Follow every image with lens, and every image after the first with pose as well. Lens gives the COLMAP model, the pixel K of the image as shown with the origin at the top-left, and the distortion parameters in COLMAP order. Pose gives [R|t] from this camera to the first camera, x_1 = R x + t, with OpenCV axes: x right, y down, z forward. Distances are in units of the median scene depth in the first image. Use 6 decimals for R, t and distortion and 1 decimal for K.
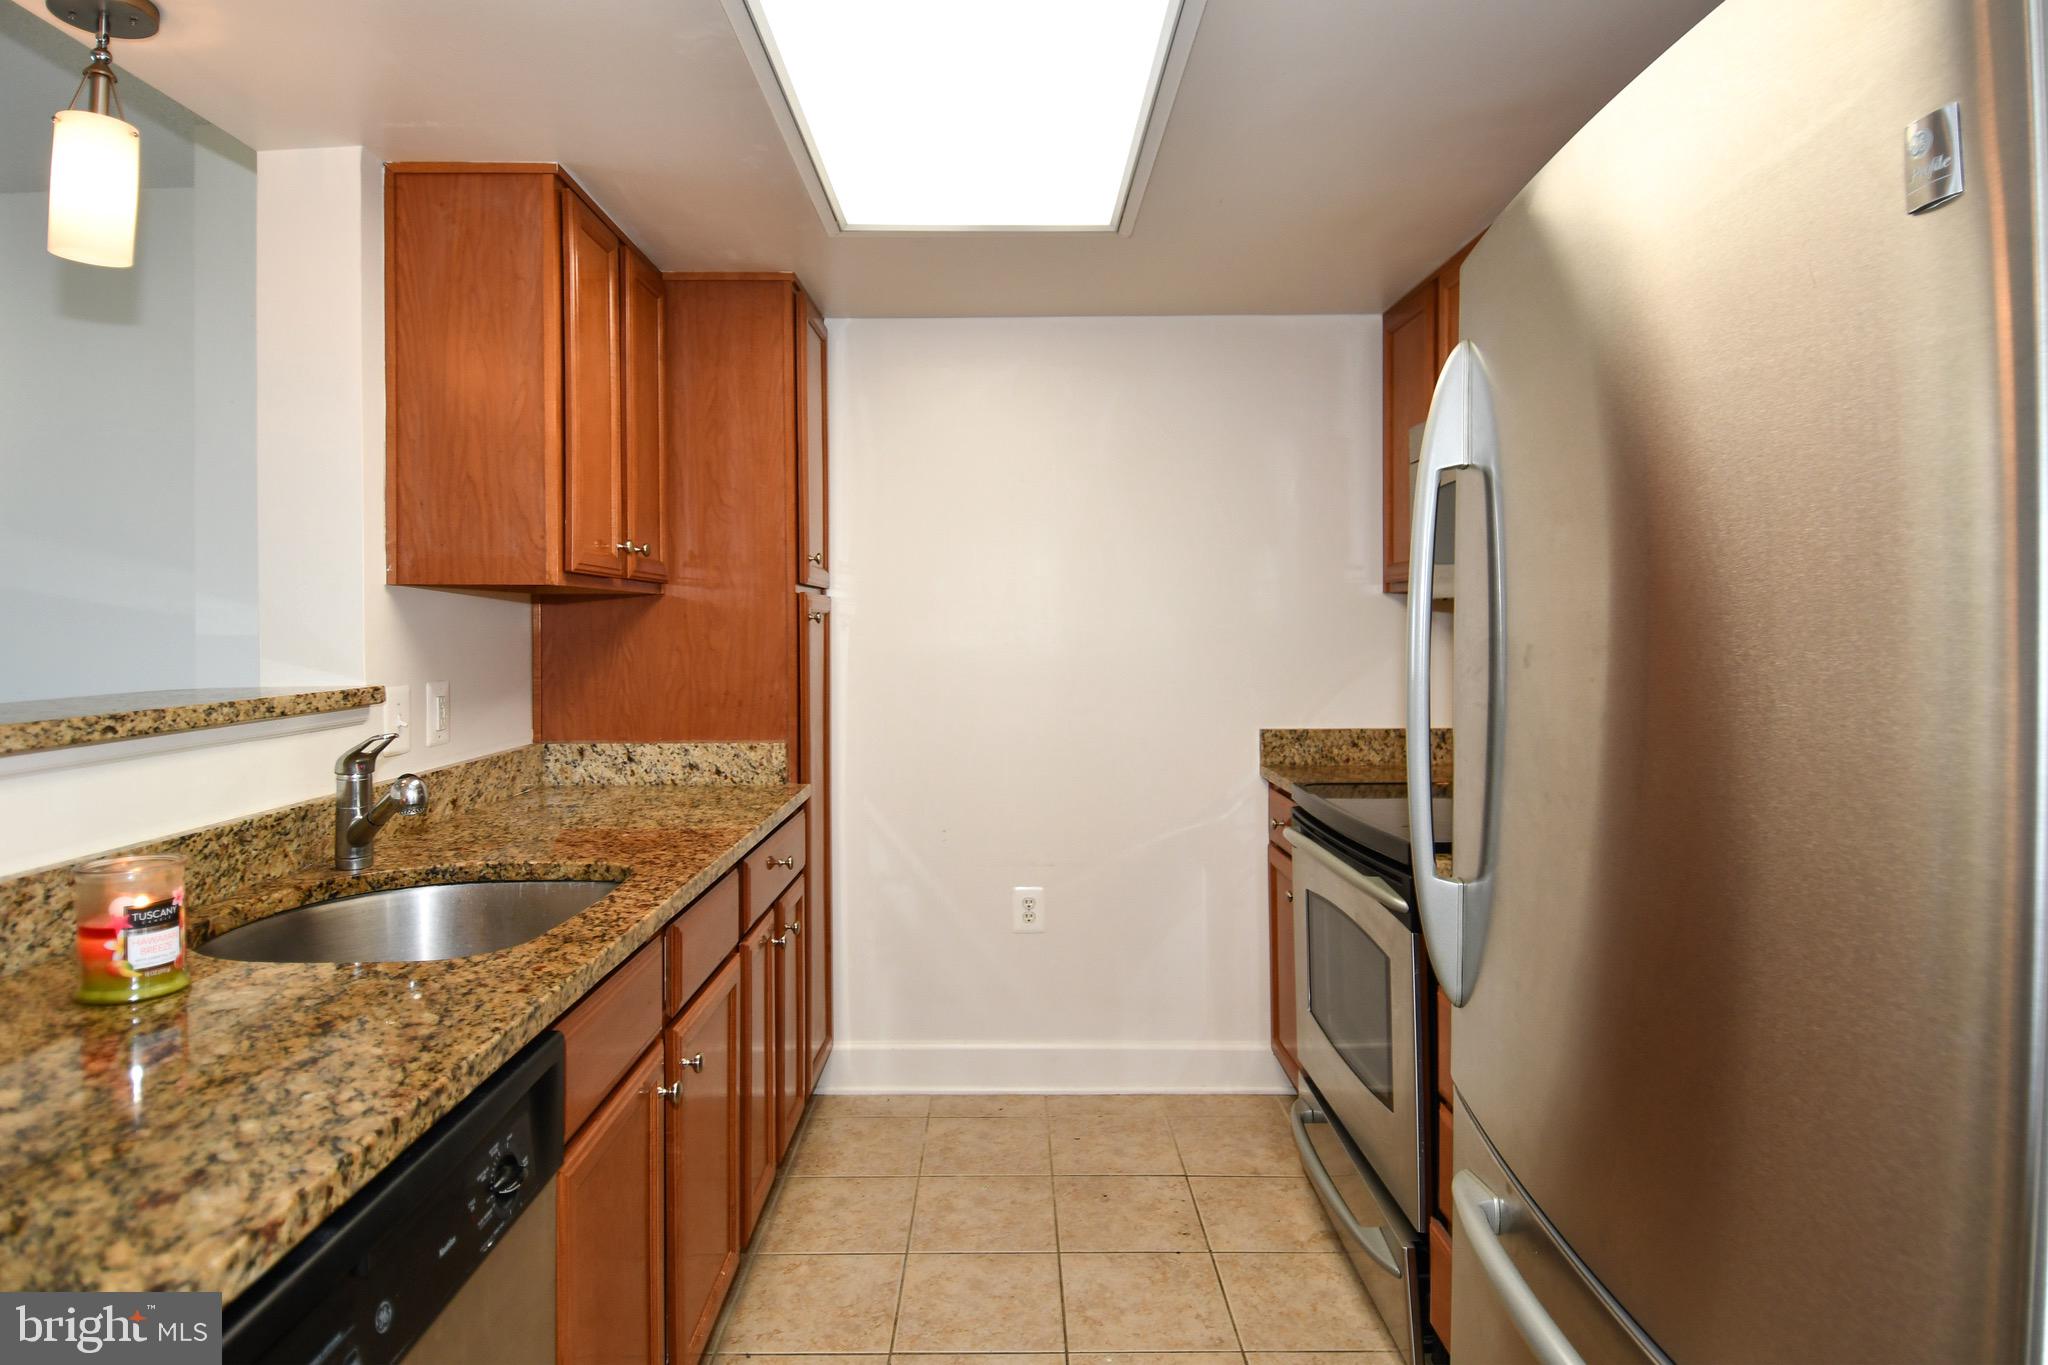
lens RADIAL K [[1134.1, 0, 973.6], [0, 1134.1, 619.9], [0, 0, 1]] dist [0.047923, -0.062320]
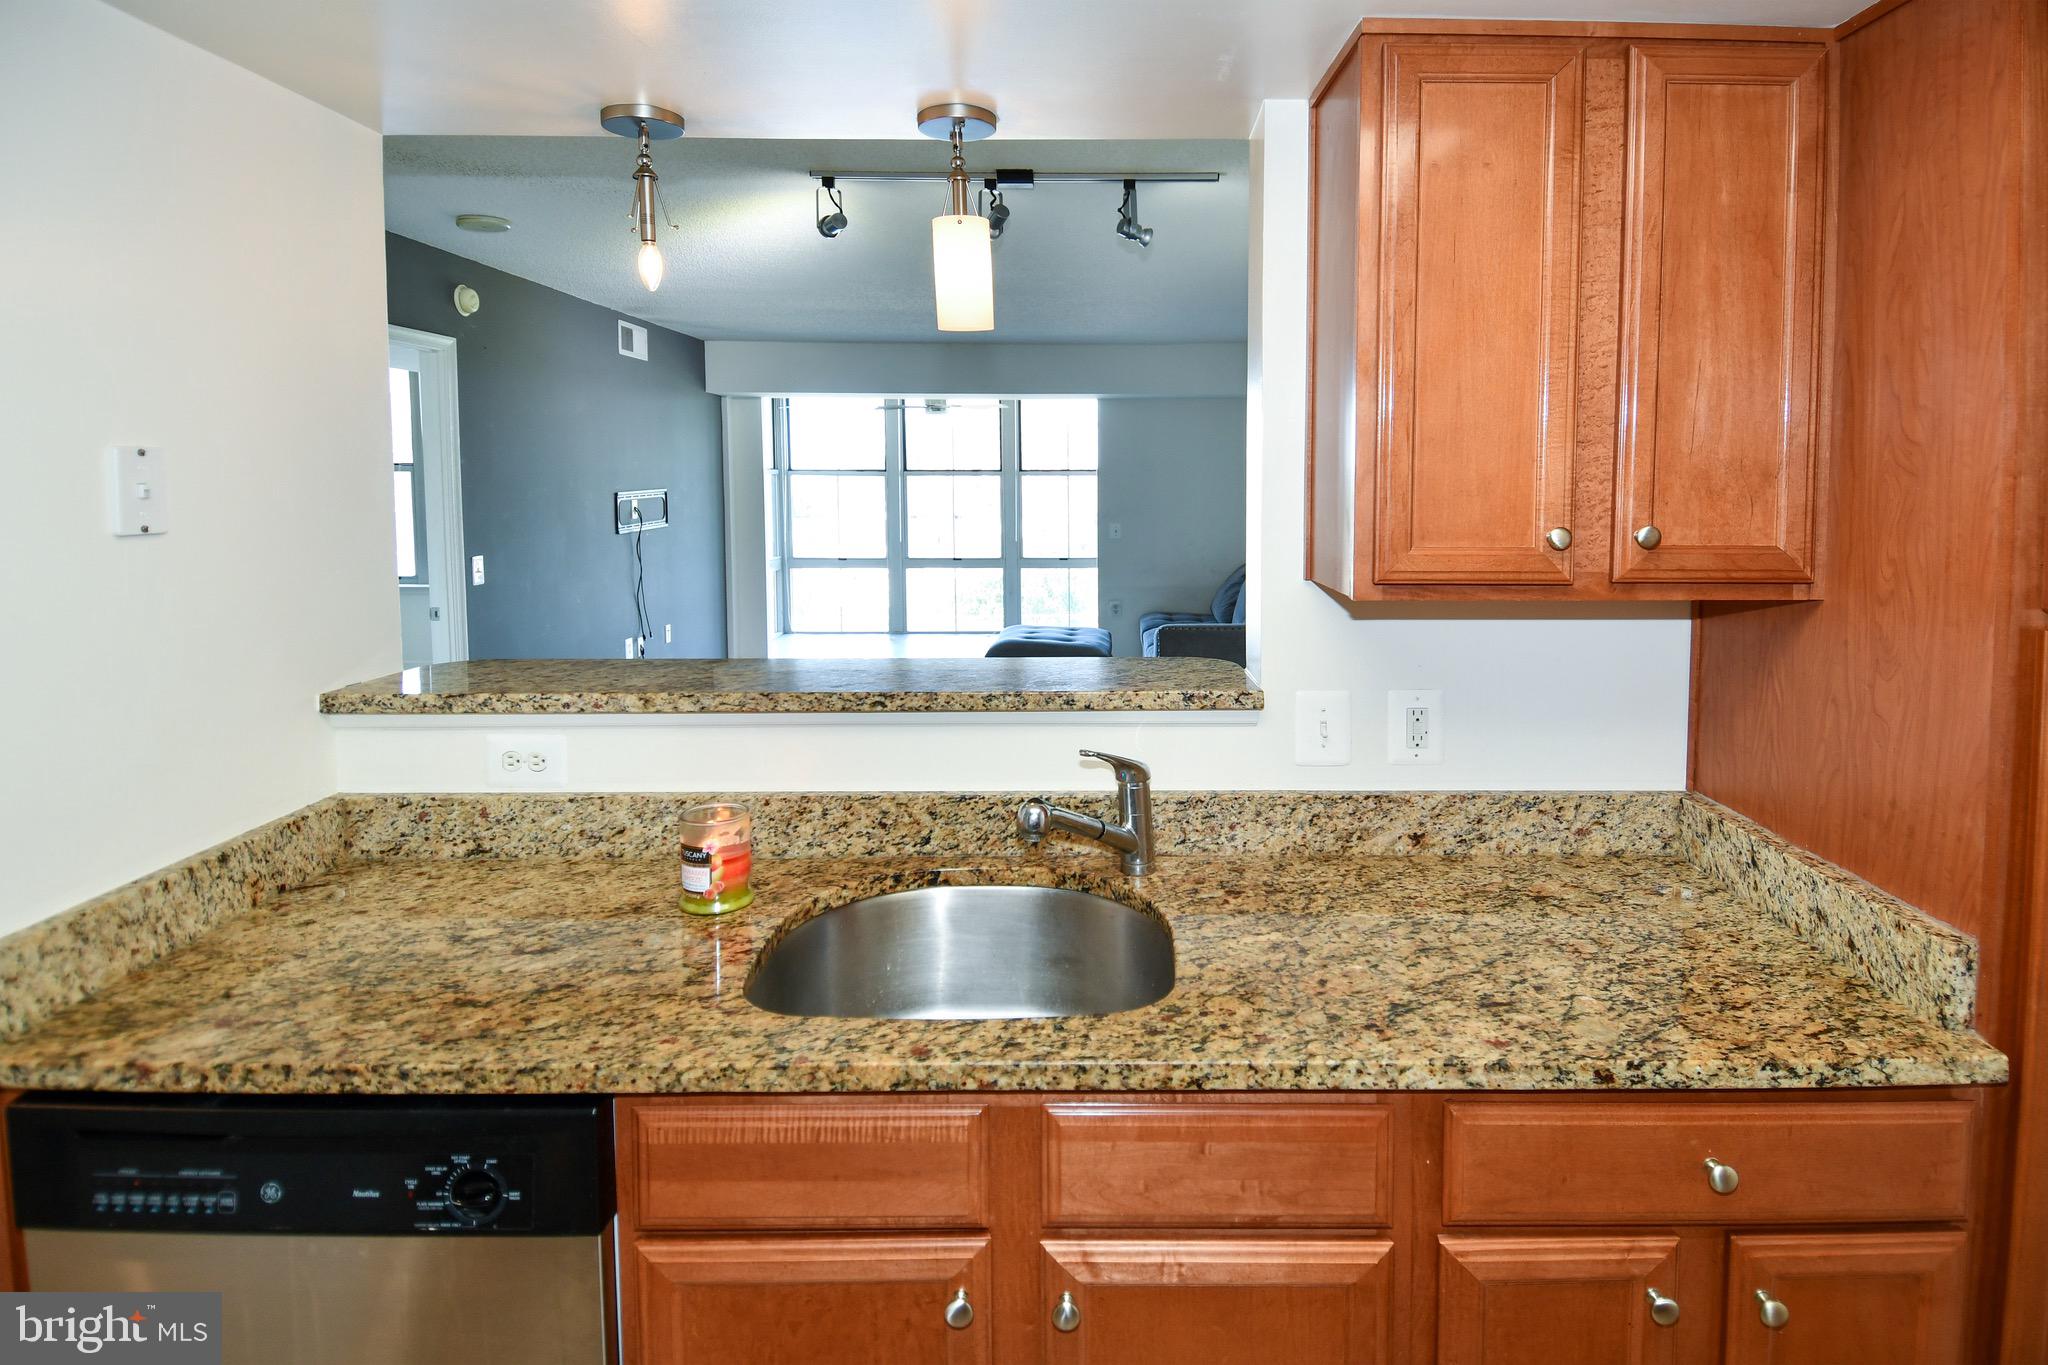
lens RADIAL K [[1094.7, 0, 1155.0], [0, 1094.7, 541.6], [0, 0, 1]] dist [0.038076, -0.028299]
pose [[0.041044, 0.065274, -0.997023, 0.345103], [0.002450, 0.997854, 0.065429, -0.115904], [0.999154, -0.005128, 0.040796, 0.834856]]
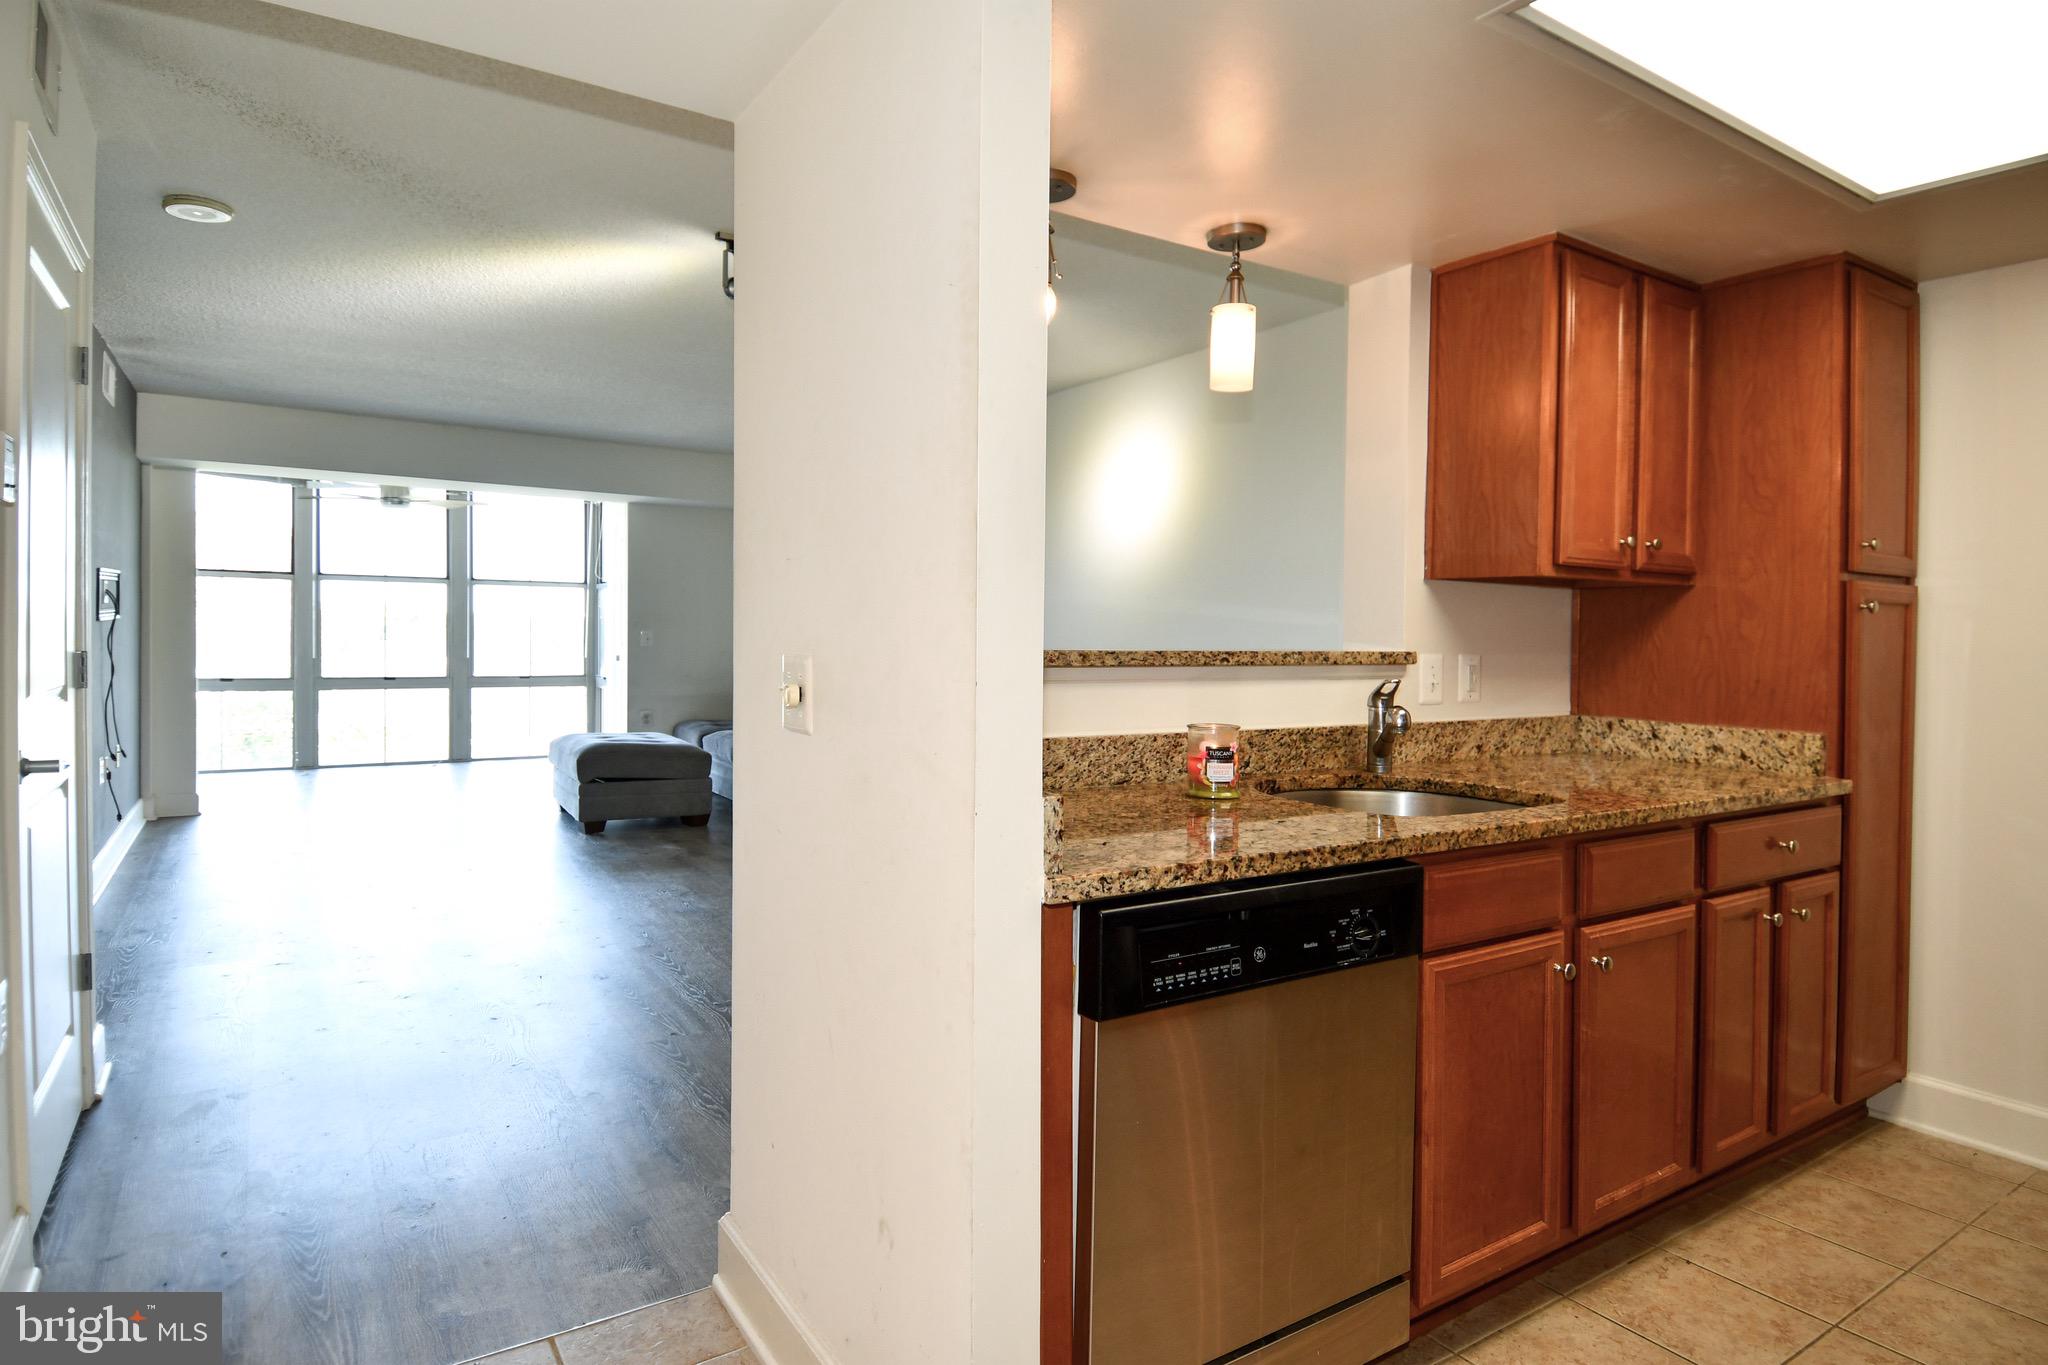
lens RADIAL K [[1095.7, 0, 1017.5], [0, 1095.7, 634.3], [0, 0, 1]] dist [0.050455, -0.046922]
pose [[0.559875, 0.015687, -0.828429, 0.306030], [-0.015205, 0.999847, 0.008657, 0.031052], [0.828438, 0.007749, 0.560027, -0.141179]]
